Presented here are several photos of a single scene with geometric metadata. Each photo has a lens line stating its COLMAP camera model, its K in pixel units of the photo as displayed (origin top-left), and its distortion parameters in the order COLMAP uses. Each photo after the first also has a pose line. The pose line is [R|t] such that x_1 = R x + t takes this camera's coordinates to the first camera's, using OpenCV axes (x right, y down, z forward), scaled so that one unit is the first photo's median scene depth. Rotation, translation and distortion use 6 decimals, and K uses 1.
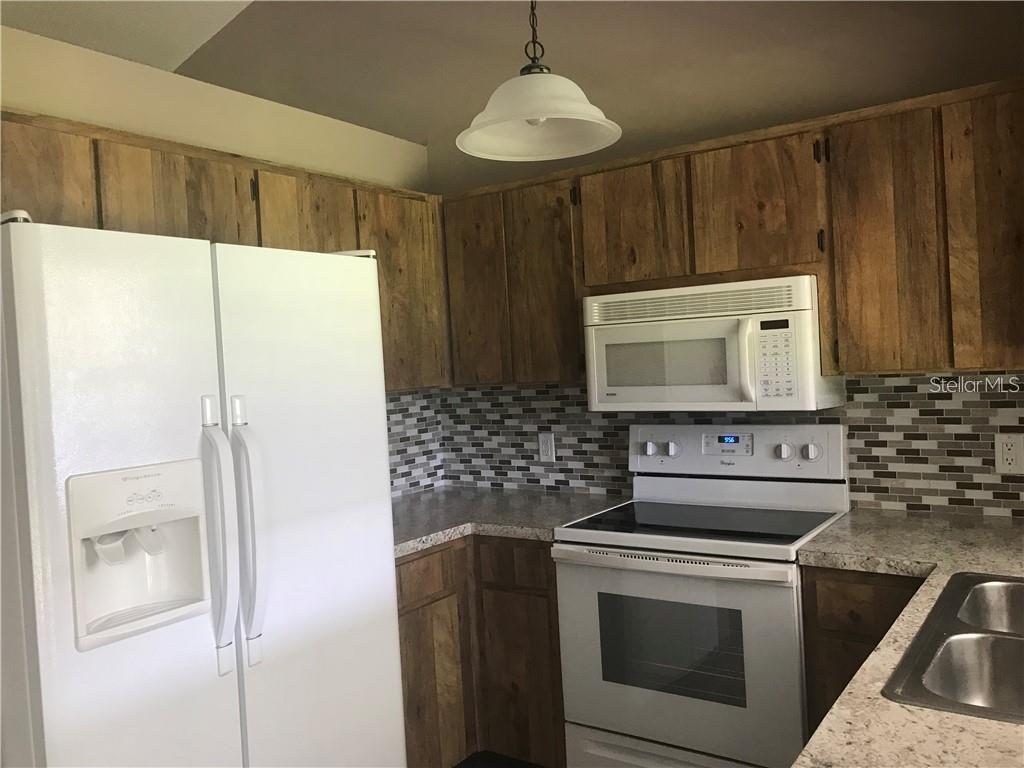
lens RADIAL K [[836.2, 0, 506.7], [0, 836.2, 376.4], [0, 0, 1]] dist [0.038094, -0.050014]
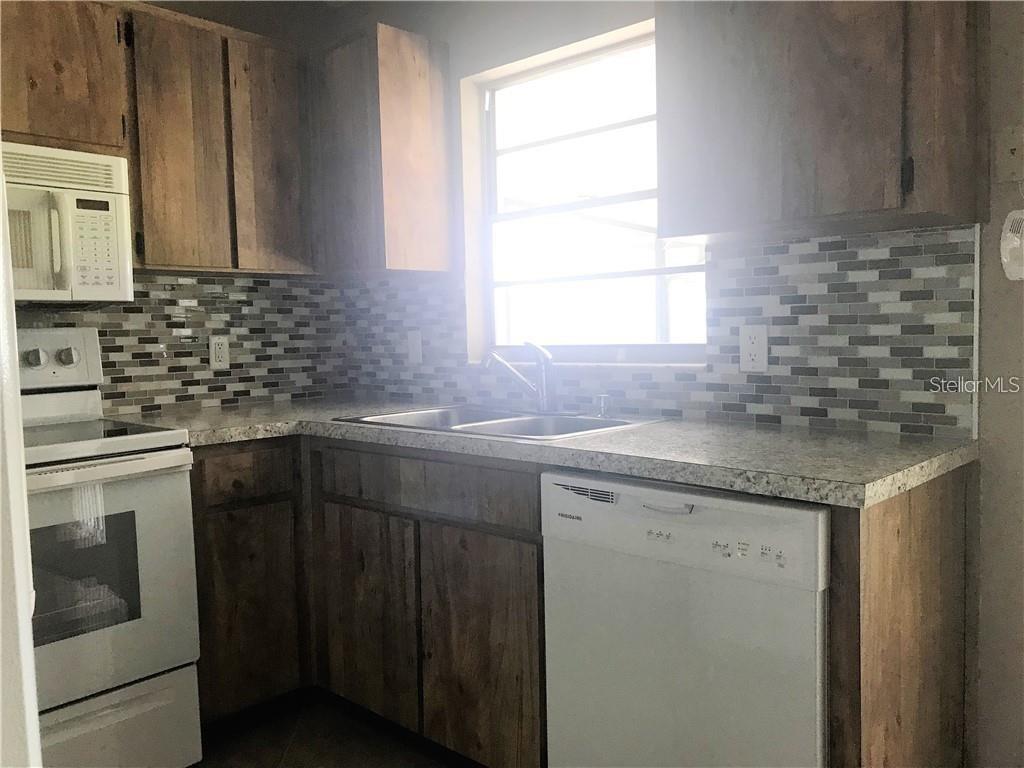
lens RADIAL K [[836.2, 0, 506.4], [0, 836.2, 376.5], [0, 0, 1]] dist [0.038094, -0.050014]
pose [[0.130909, -0.011877, 0.991323, -0.509489], [0.037413, 0.999275, 0.007032, 0.129762], [-0.990688, 0.036168, 0.131258, 0.436795]]
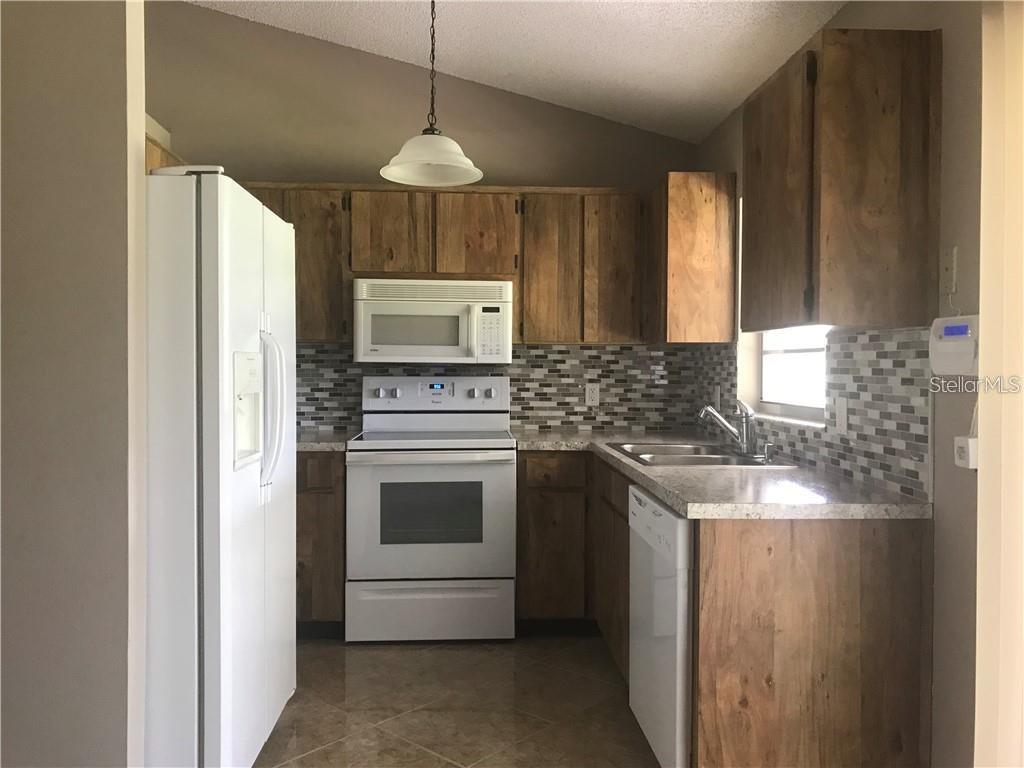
lens RADIAL K [[836.2, 0, 513.1], [0, 836.2, 386.6], [0, 0, 1]] dist [0.038094, -0.050014]
pose [[0.777562, 0.039344, 0.627575, -0.631461], [-0.033002, 0.999219, -0.021753, 0.116453], [-0.627940, -0.003797, 0.778252, -0.266595]]
